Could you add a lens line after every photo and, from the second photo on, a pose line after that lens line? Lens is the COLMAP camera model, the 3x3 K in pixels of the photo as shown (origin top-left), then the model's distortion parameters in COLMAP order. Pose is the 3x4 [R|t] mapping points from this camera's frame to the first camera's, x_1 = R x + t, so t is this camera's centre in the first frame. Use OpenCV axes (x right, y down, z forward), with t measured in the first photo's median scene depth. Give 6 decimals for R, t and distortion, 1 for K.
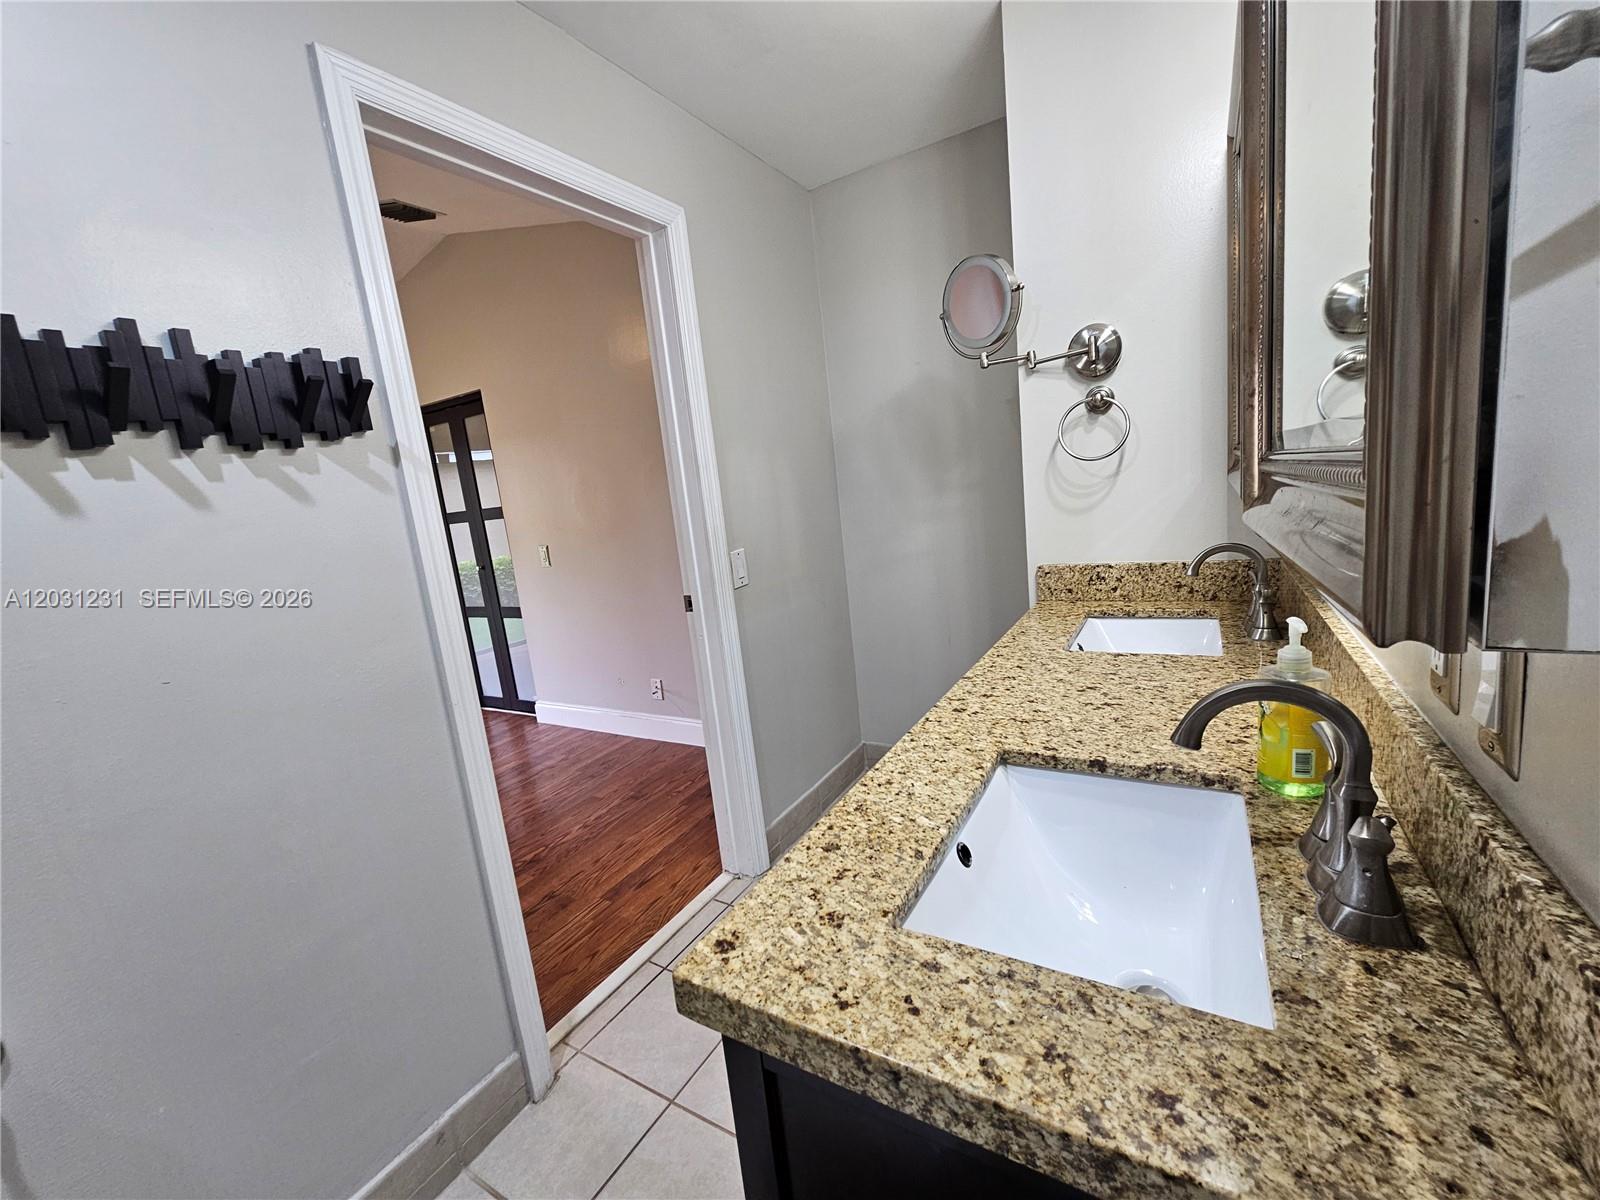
lens RADIAL K [[652.6, 0, 805.9], [0, 652.6, 597.3], [0, 0, 1]] dist [-0.000691, -0.000273]
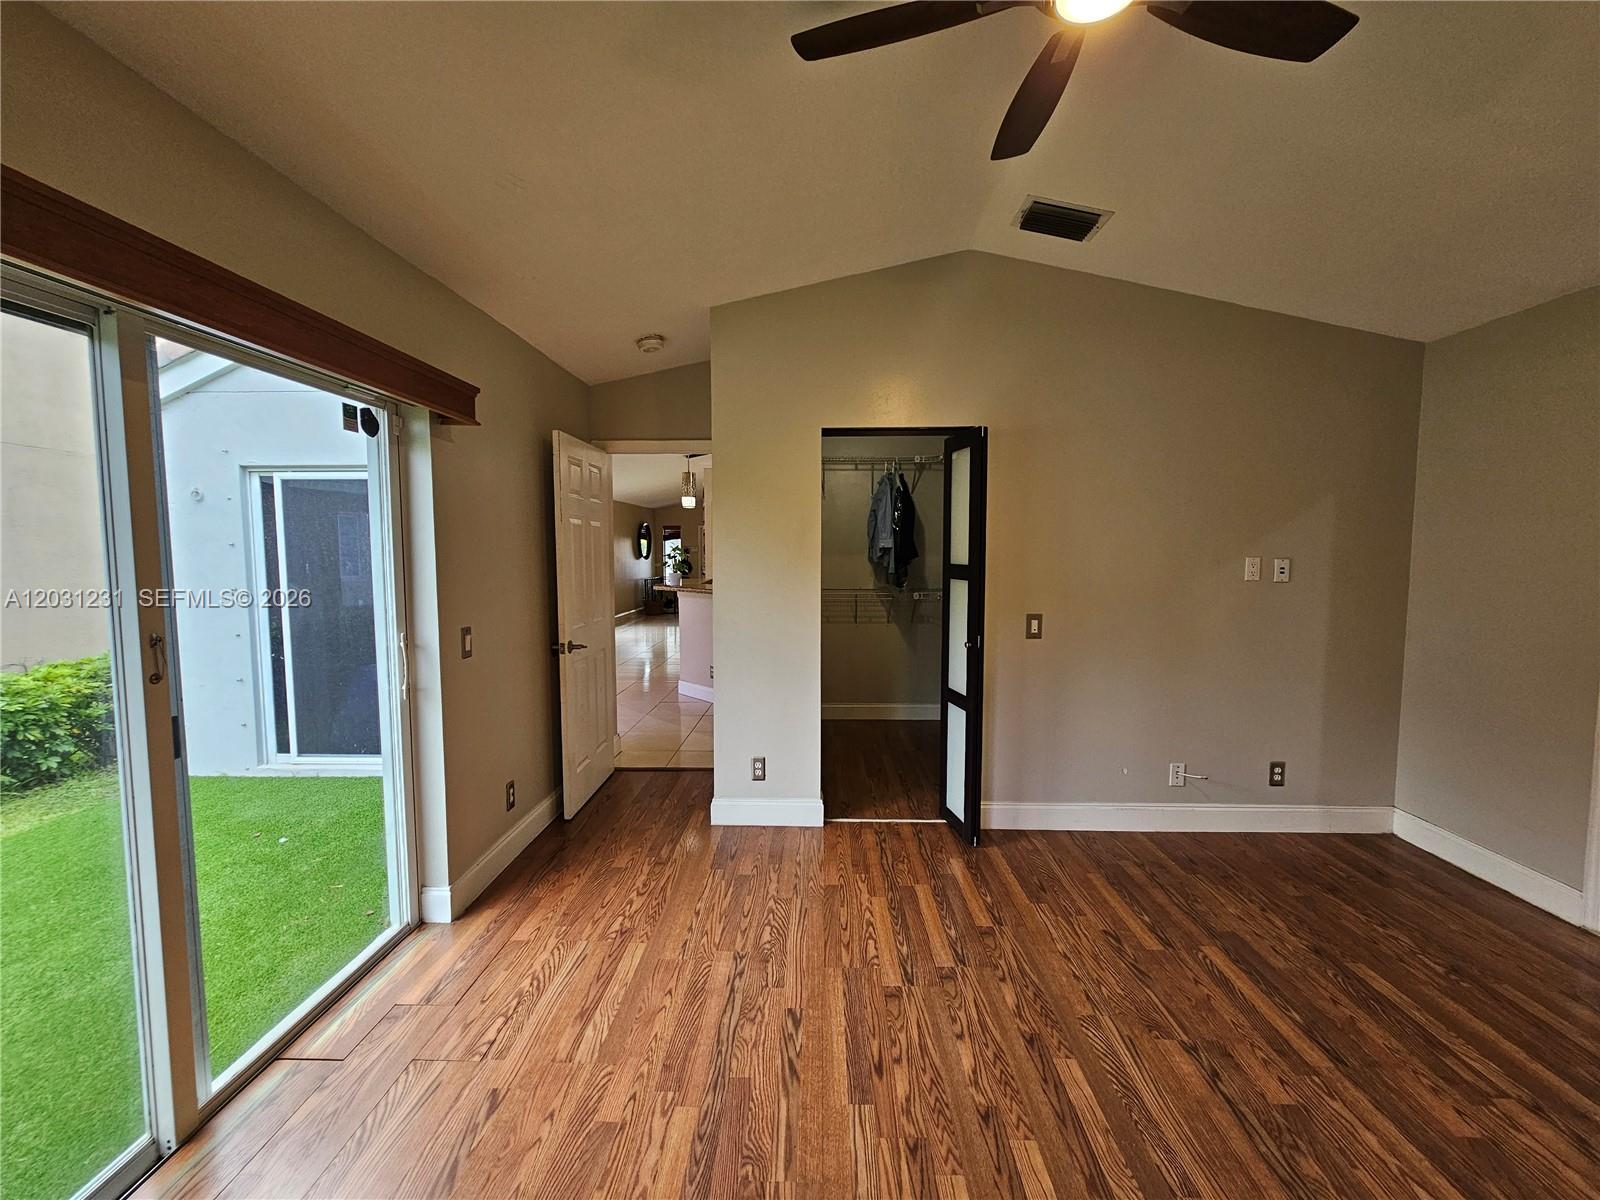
lens RADIAL K [[650.1, 0, 803.0], [0, 650.1, 597.1], [0, 0, 1]] dist [-0.001259, 0.000294]
pose [[0.870426, 0.069352, 0.487390, -1.063599], [-0.009288, 0.992165, -0.124590, 0.007776], [-0.492212, 0.103919, 0.864250, 0.391166]]
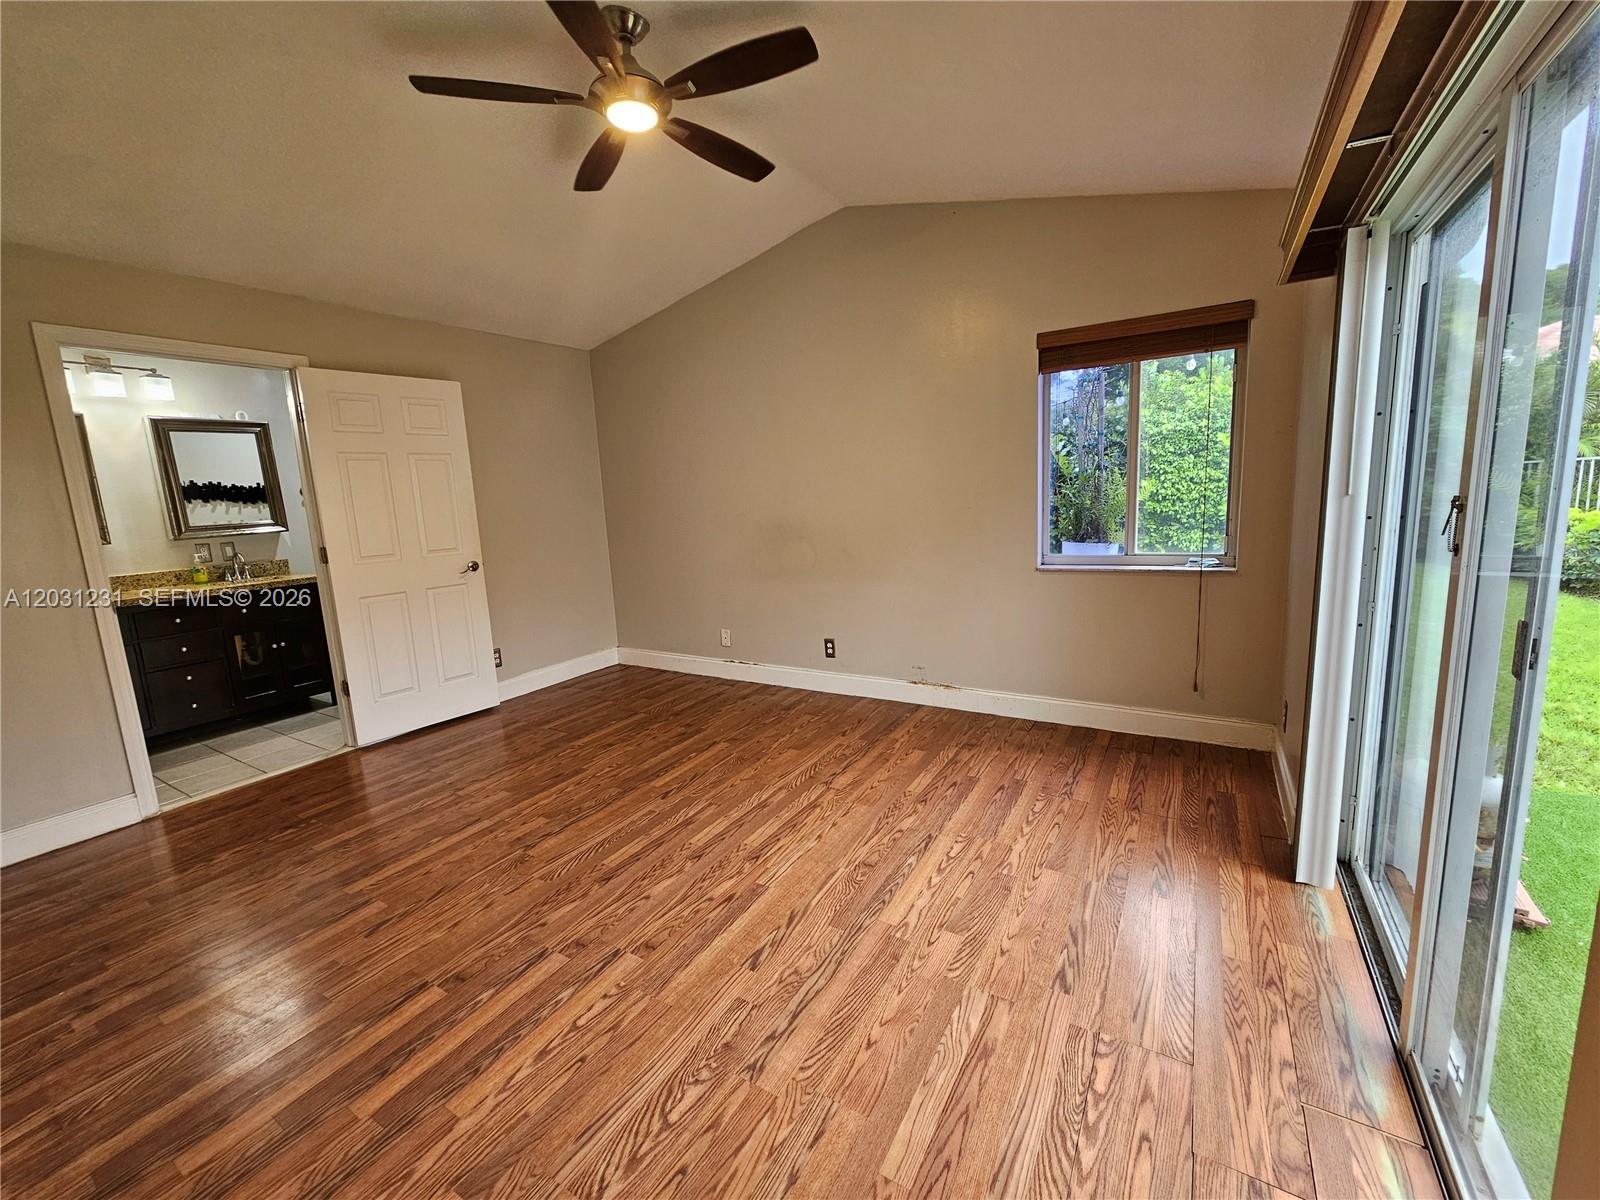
lens RADIAL K [[655.2, 0, 802.5], [0, 655.2, 590.1], [0, 0, 1]] dist [0.000358, 0.000020]
pose [[-0.988070, 0.149656, 0.036335, -0.888843], [0.153498, 0.937931, 0.311005, -0.125216], [0.012464, 0.312872, -0.949714, 1.244355]]
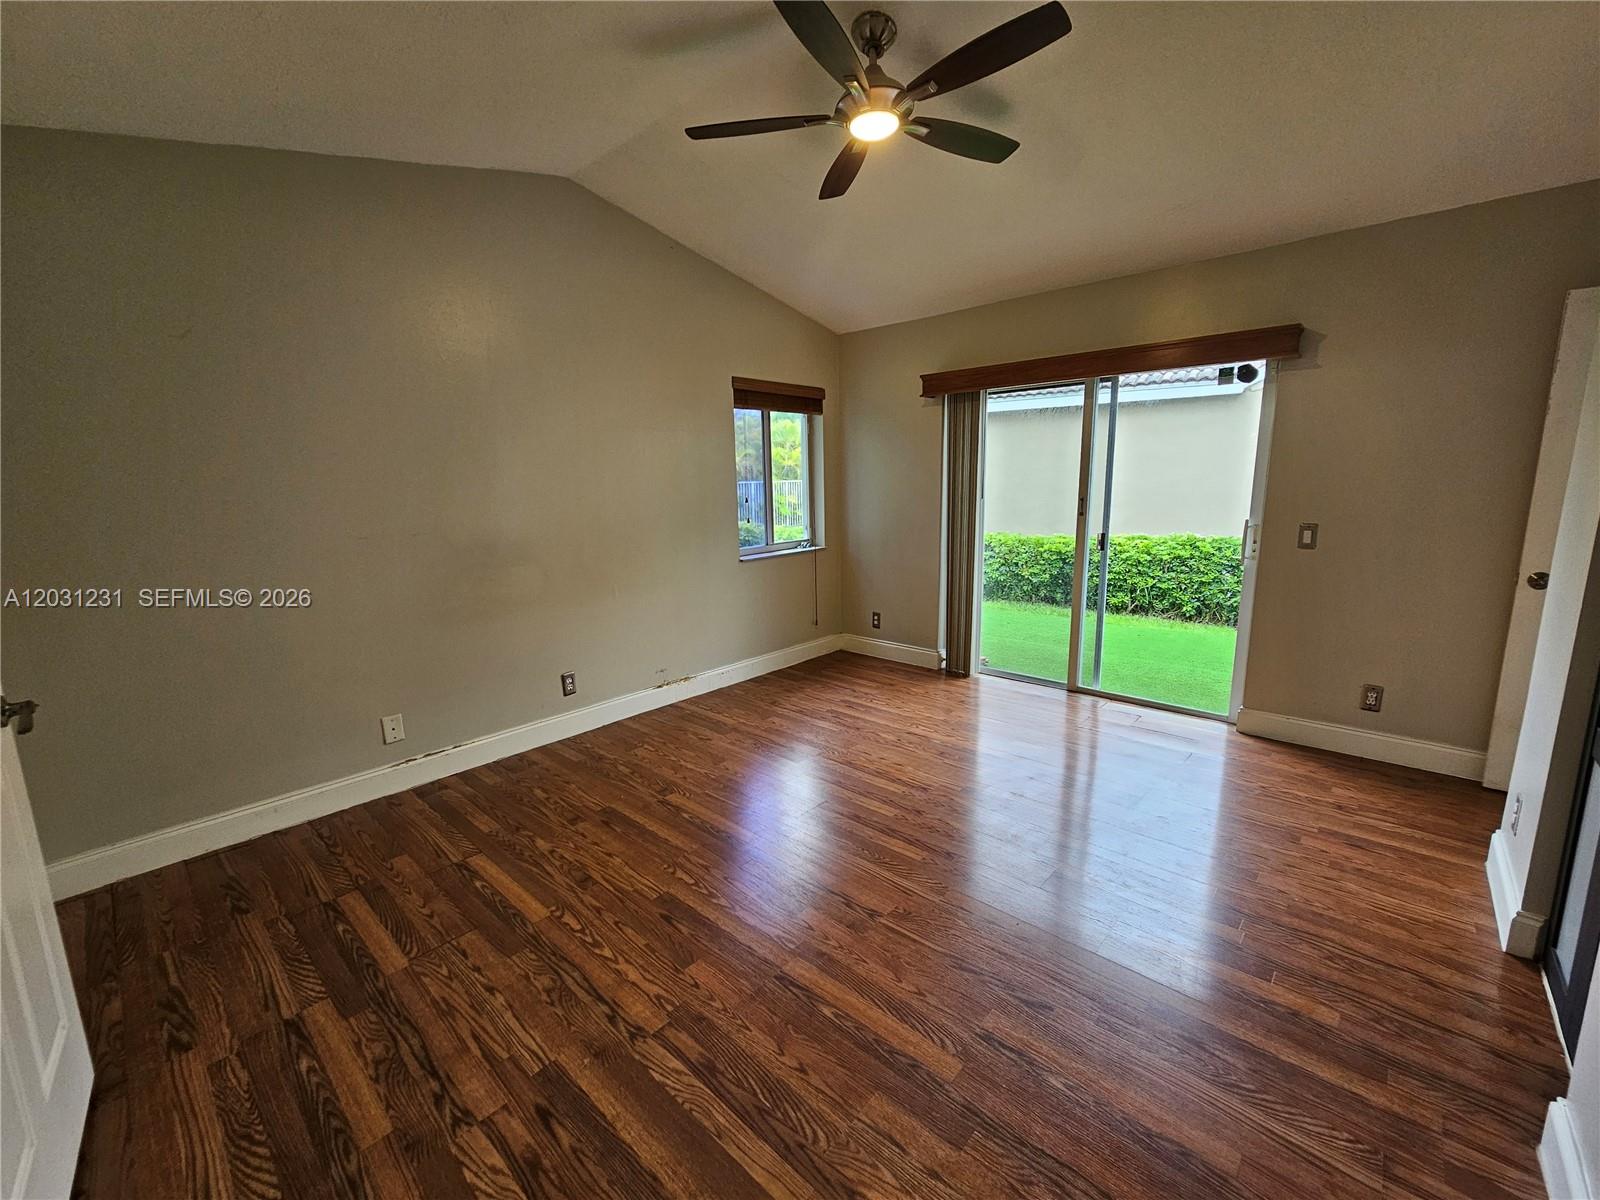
lens RADIAL K [[652.6, 0, 805.9], [0, 652.6, 597.3], [0, 0, 1]] dist [-0.000691, -0.000273]
pose [[-0.201012, 0.283245, -0.937746, -0.112259], [-0.123181, 0.942378, 0.311048, -0.132129], [0.971813, 0.178036, -0.154539, 0.682112]]
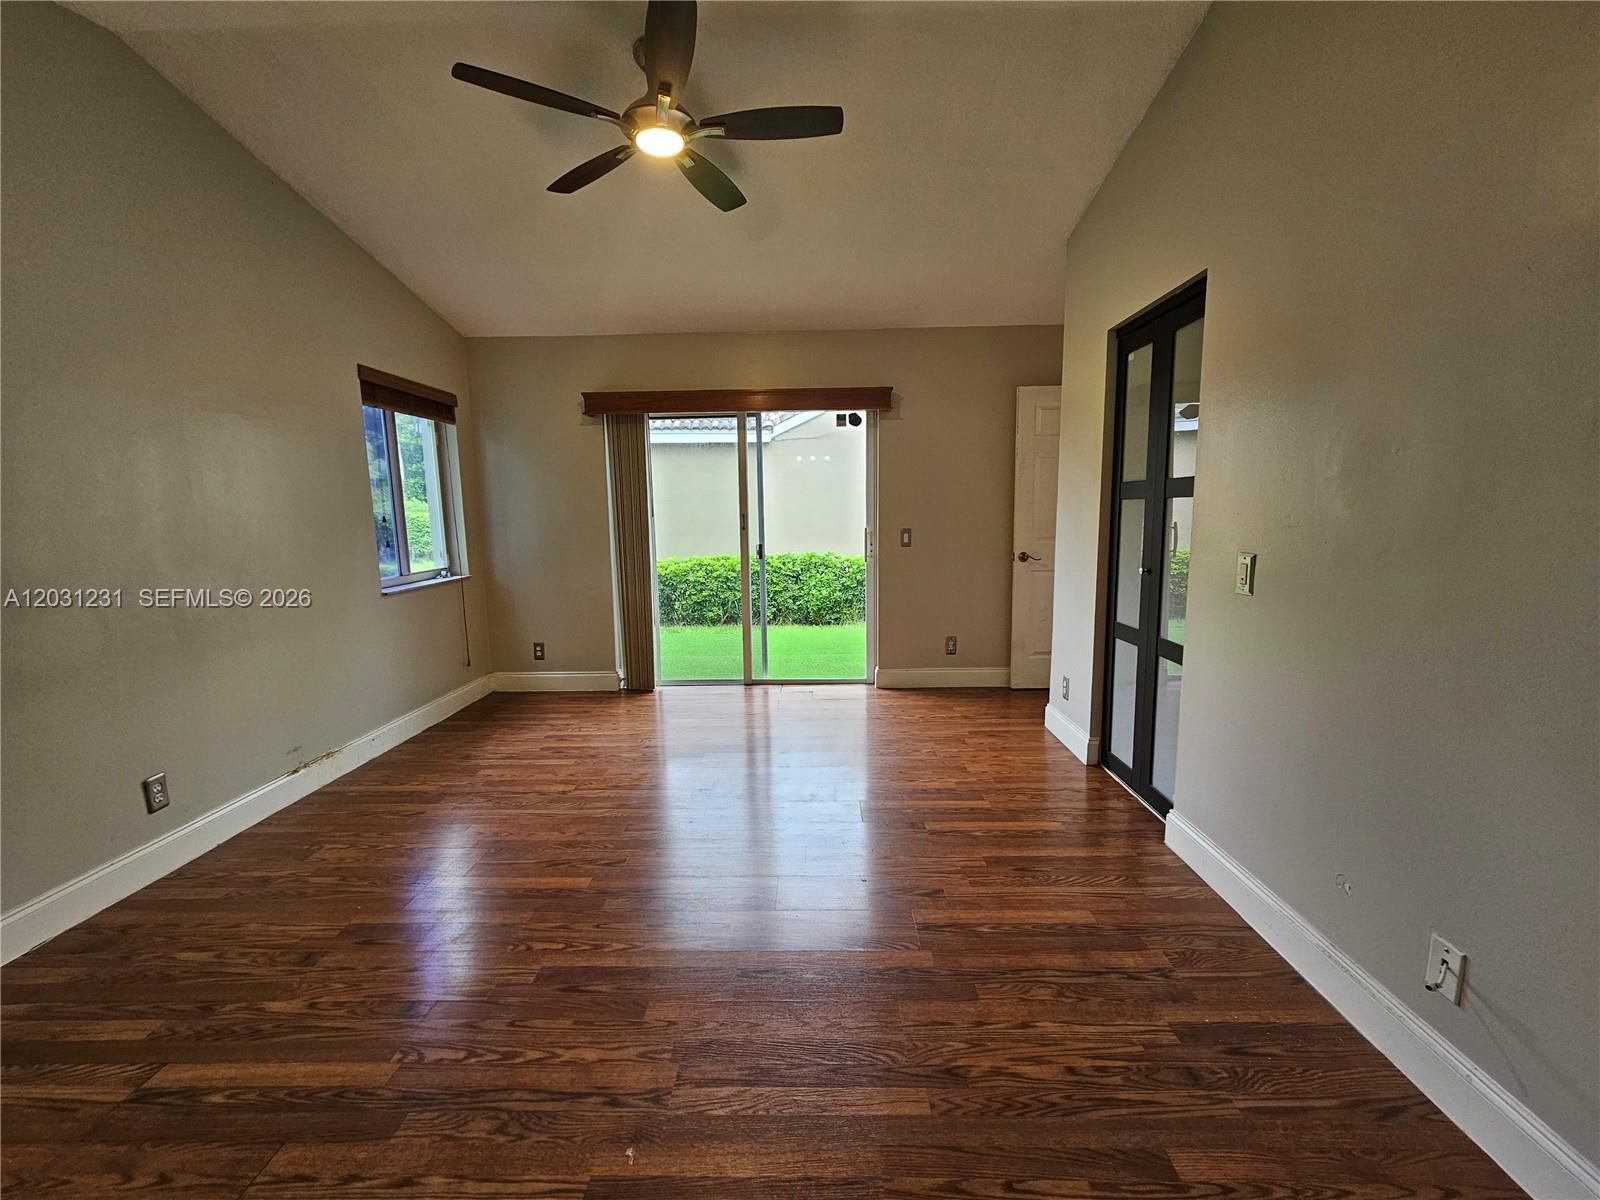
lens RADIAL K [[651.2, 0, 804.3], [0, 651.2, 597.1], [0, 0, 1]] dist [0.000338, 0.000361]
pose [[0.487607, 0.212609, -0.846780, -0.120794], [-0.181063, 0.973435, 0.140147, -0.053068], [0.854082, 0.084984, 0.513149, 0.418273]]
